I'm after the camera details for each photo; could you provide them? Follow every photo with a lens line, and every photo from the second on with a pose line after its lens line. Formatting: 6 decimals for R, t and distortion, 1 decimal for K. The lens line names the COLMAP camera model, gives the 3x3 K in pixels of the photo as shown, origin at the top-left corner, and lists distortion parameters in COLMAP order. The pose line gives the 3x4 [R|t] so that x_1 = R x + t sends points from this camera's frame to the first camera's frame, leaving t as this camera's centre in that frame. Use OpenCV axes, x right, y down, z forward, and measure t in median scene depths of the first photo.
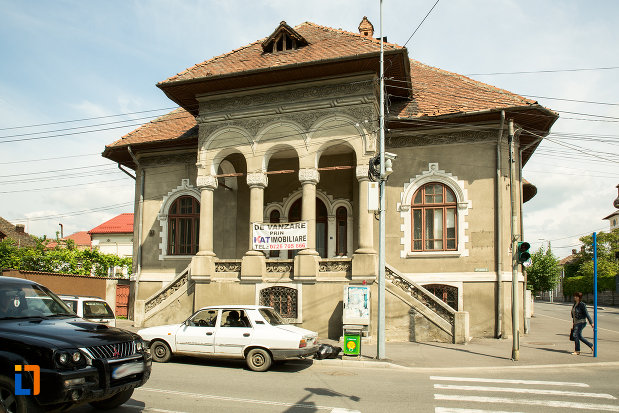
lens RADIAL K [[447.3, 0, 304.7], [0, 447.3, 266.2], [0, 0, 1]] dist [-0.064214, -0.010224]
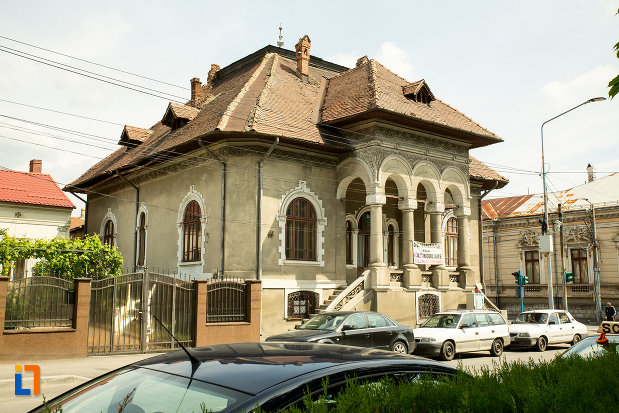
lens RADIAL K [[638.5, 0, 311.0], [0, 638.5, 208.8], [0, 0, 1]] dist [0.023352, 0.000000]
pose [[0.540511, 0.097940, 0.835617, -1.683657], [-0.043921, 0.995132, -0.088226, -0.018548], [-0.840190, 0.010986, 0.542181, 0.283692]]
